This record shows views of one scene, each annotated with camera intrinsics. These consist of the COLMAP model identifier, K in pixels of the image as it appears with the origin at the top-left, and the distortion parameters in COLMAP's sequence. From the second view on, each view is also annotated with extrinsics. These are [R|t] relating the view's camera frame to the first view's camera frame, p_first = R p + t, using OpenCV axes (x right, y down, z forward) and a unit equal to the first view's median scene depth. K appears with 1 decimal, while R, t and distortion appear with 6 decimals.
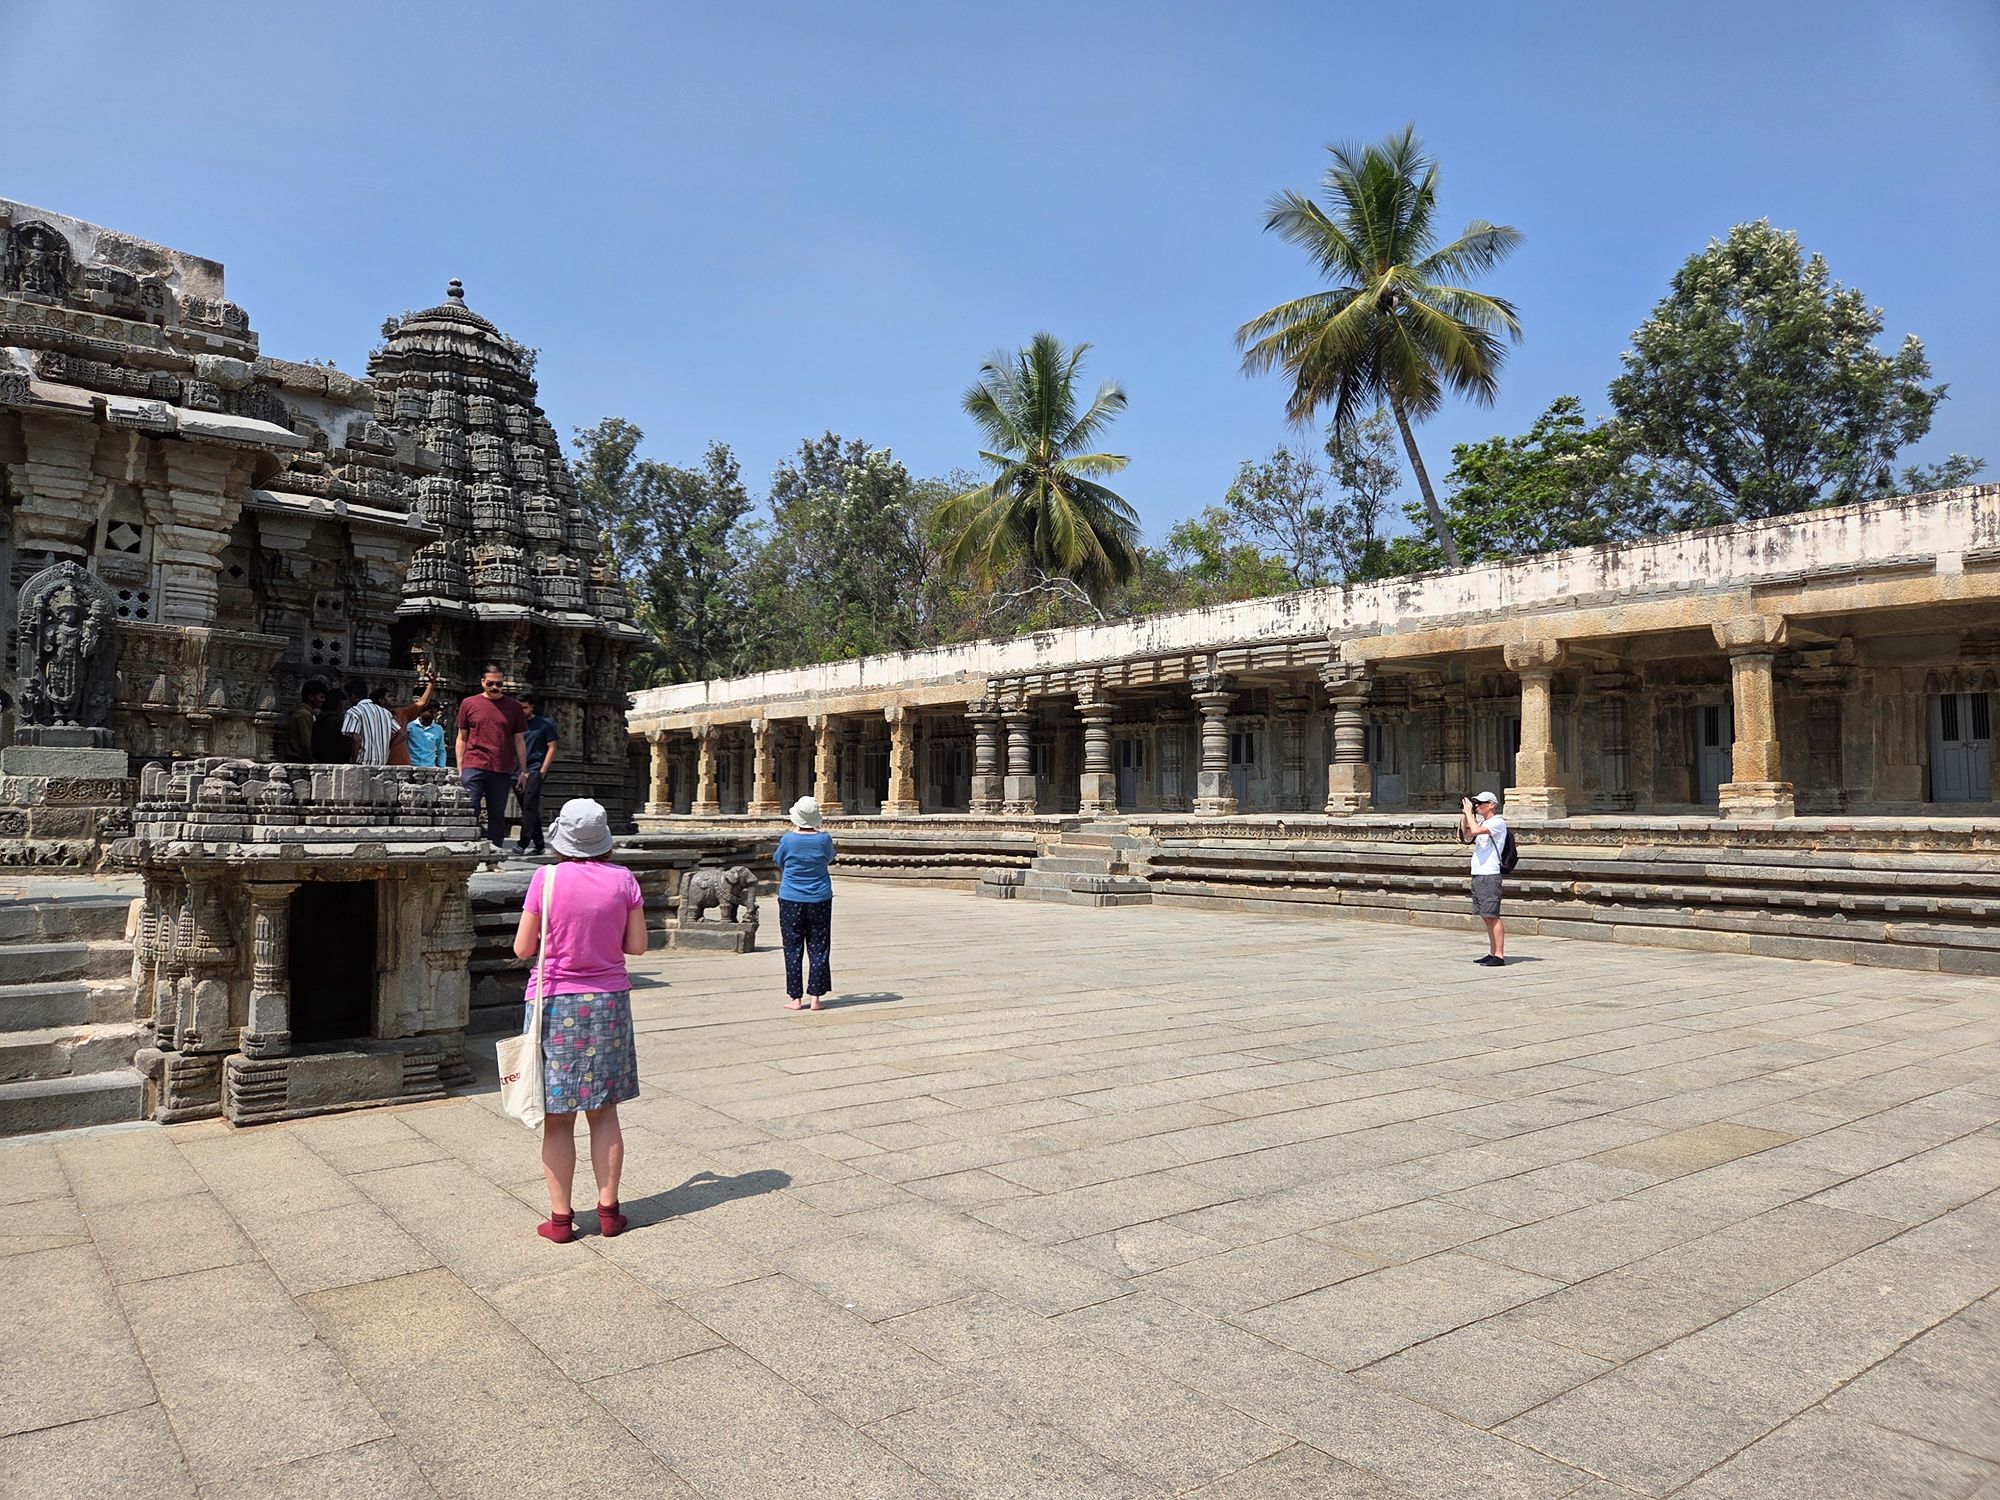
lens RADIAL K [[1344.0, 0, 991.3], [0, 1344.0, 756.7], [0, 0, 1]] dist [0.065726, -0.057068]
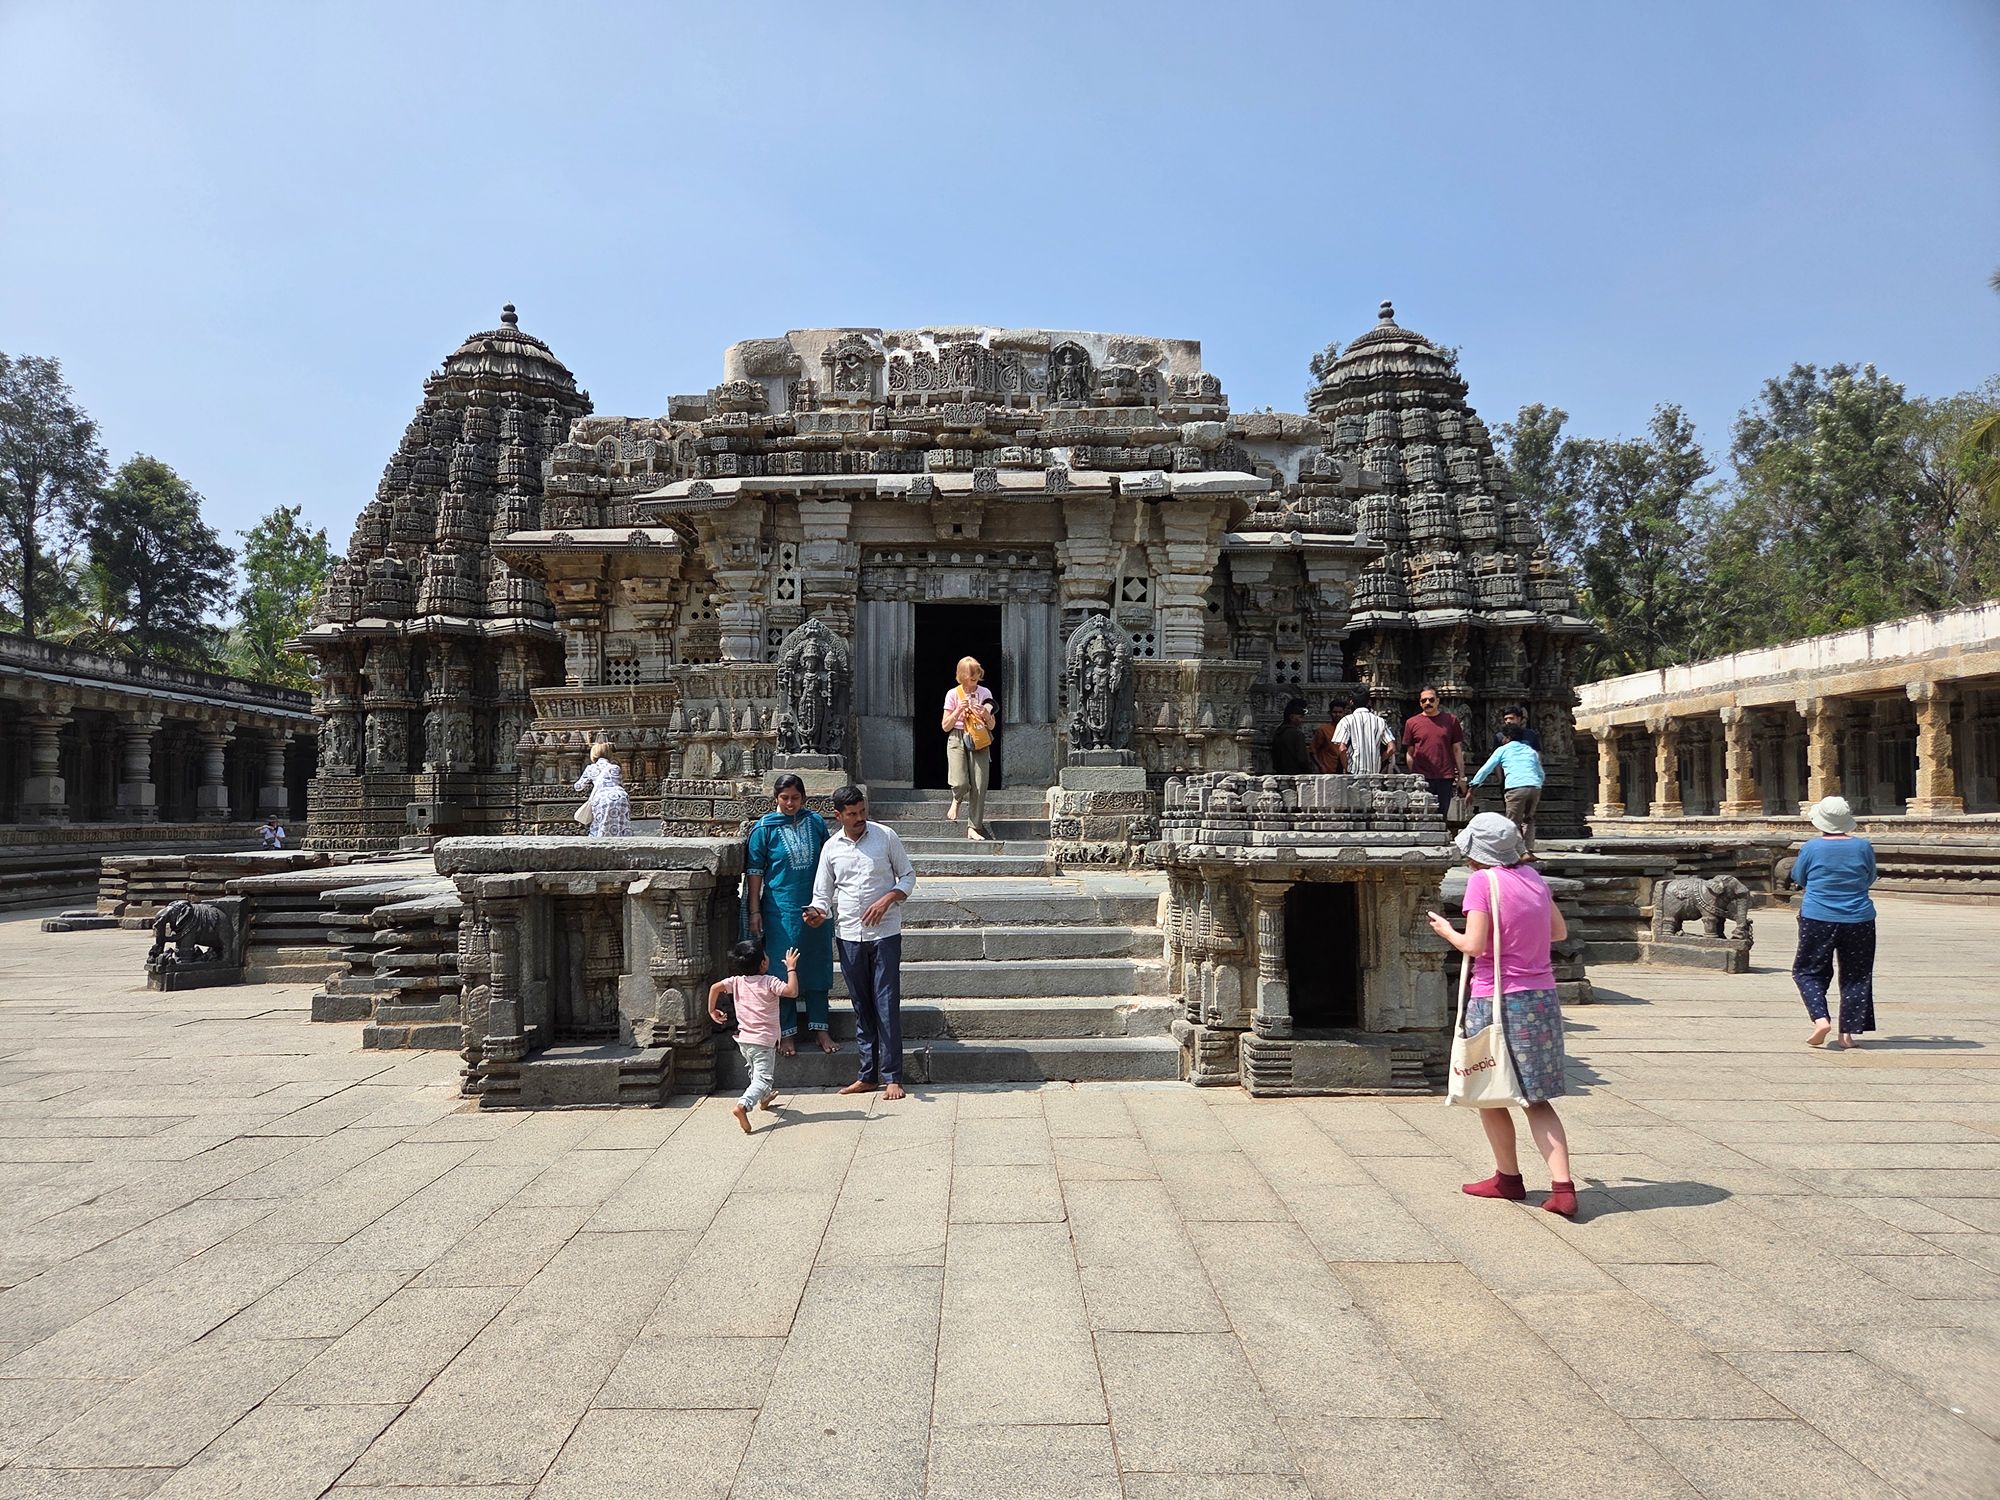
lens RADIAL K [[1337.8, 0, 980.5], [0, 1337.8, 767.0], [0, 0, 1]] dist [0.074334, -0.063568]
pose [[0.782615, -0.033122, -0.621624, -0.007717], [0.036632, 0.999303, -0.007127, -0.000930], [0.621427, -0.017194, 0.783283, -0.003635]]
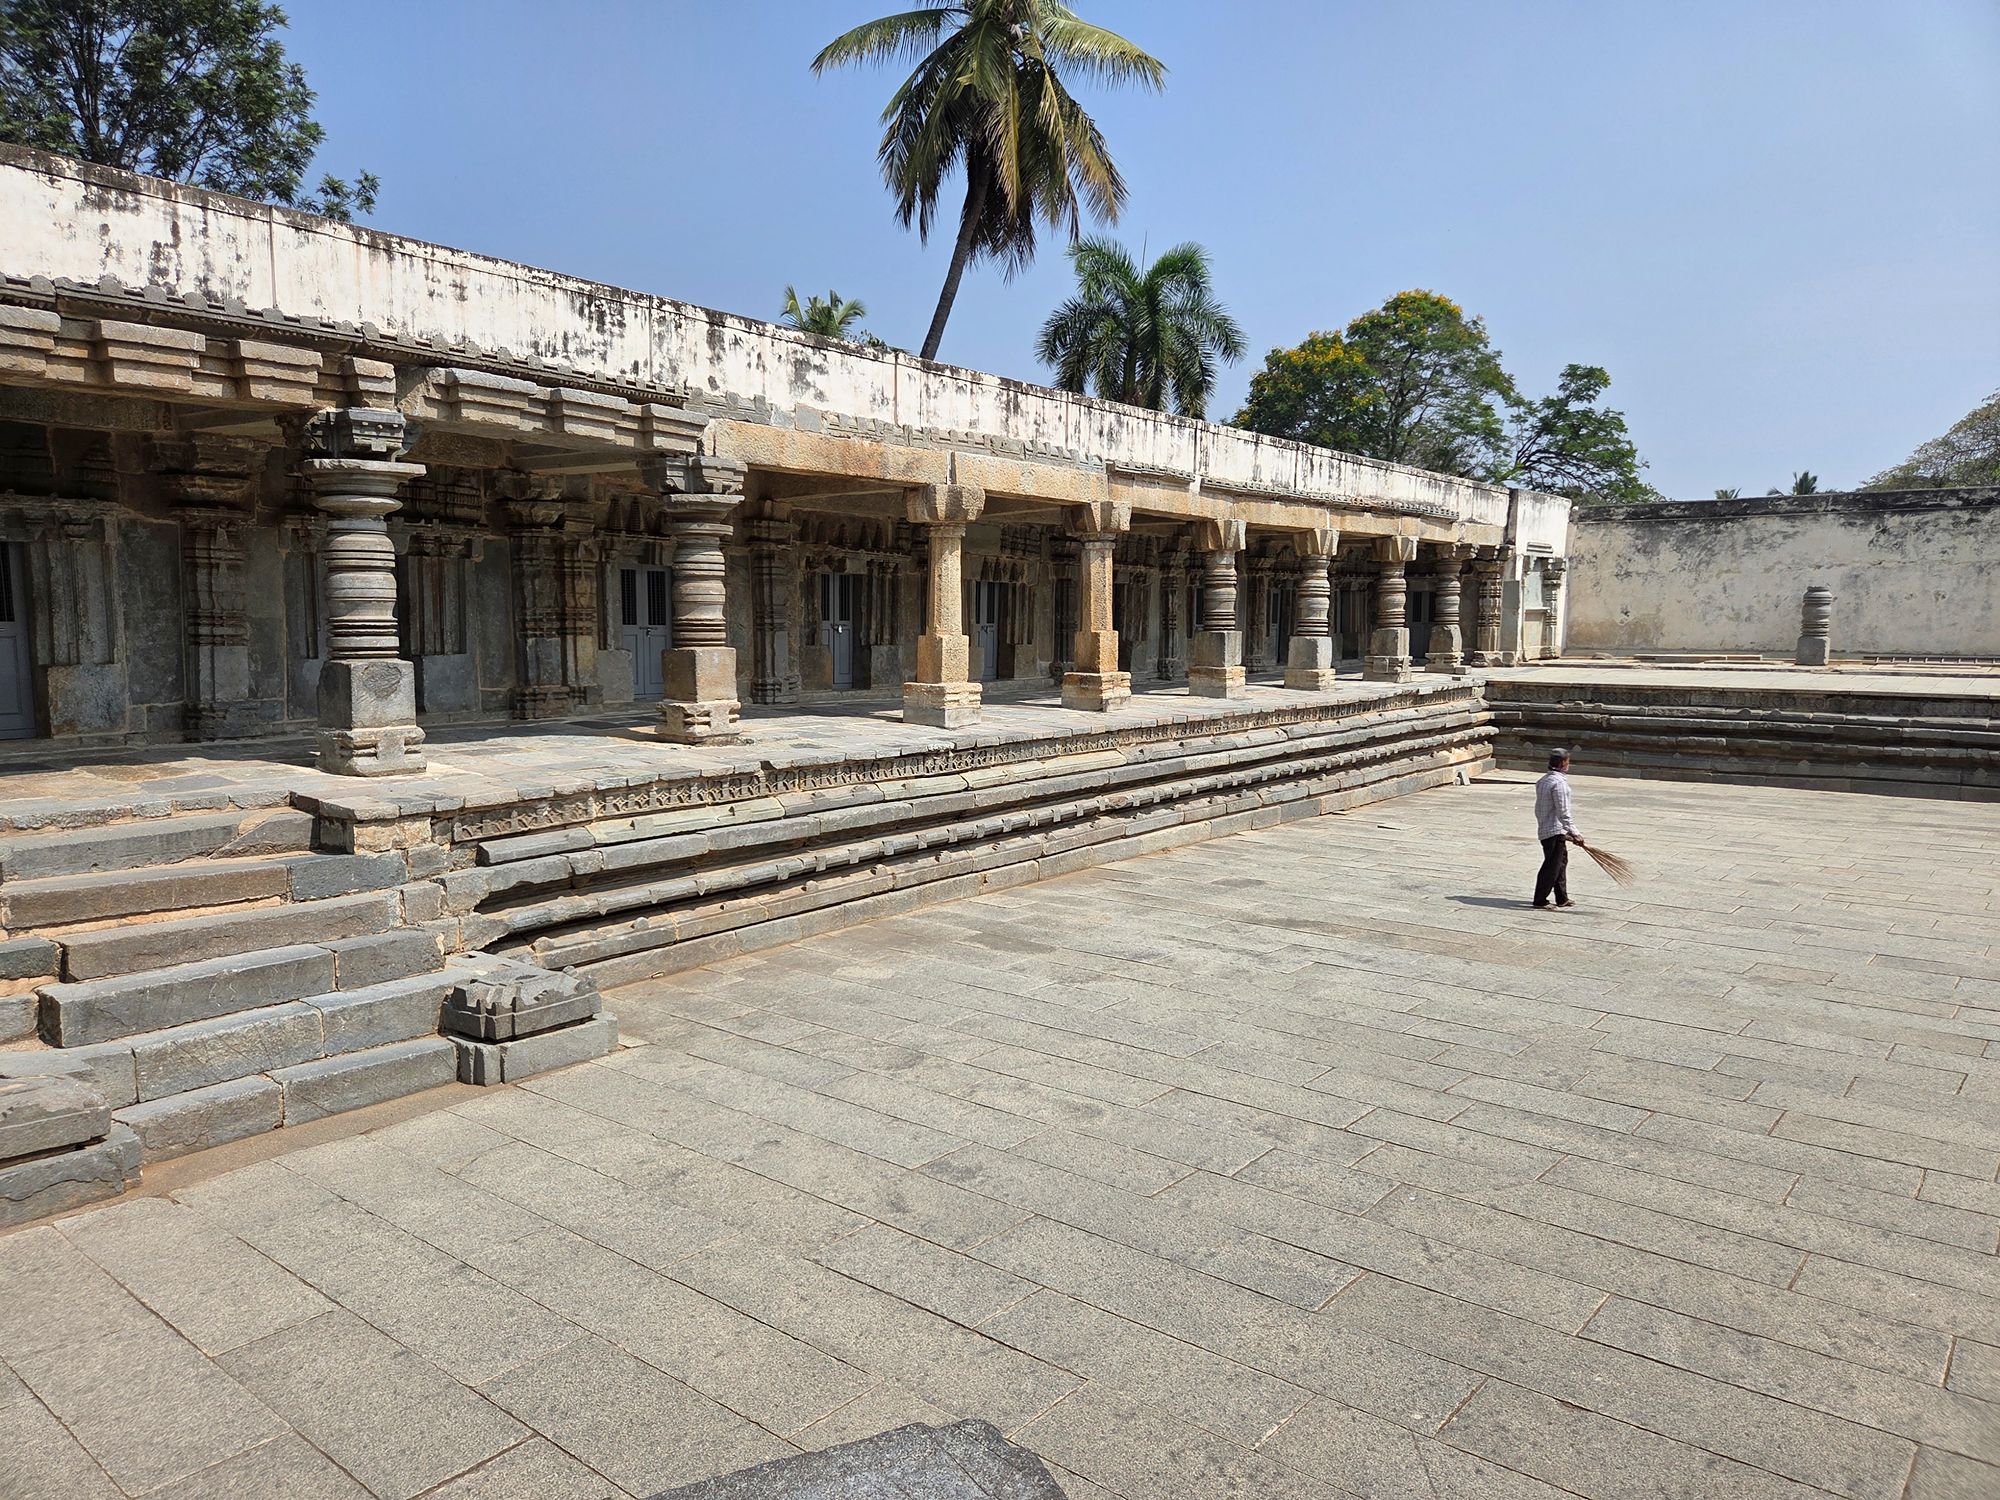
lens RADIAL K [[1349.8, 0, 1008.6], [0, 1349.8, 752.6], [0, 0, 1]] dist [0.072031, -0.058162]
pose [[-0.207305, -0.098560, 0.973299, -0.310674], [-0.042758, 0.994874, 0.091638, -0.007876], [-0.977342, -0.022619, -0.210457, 1.016042]]
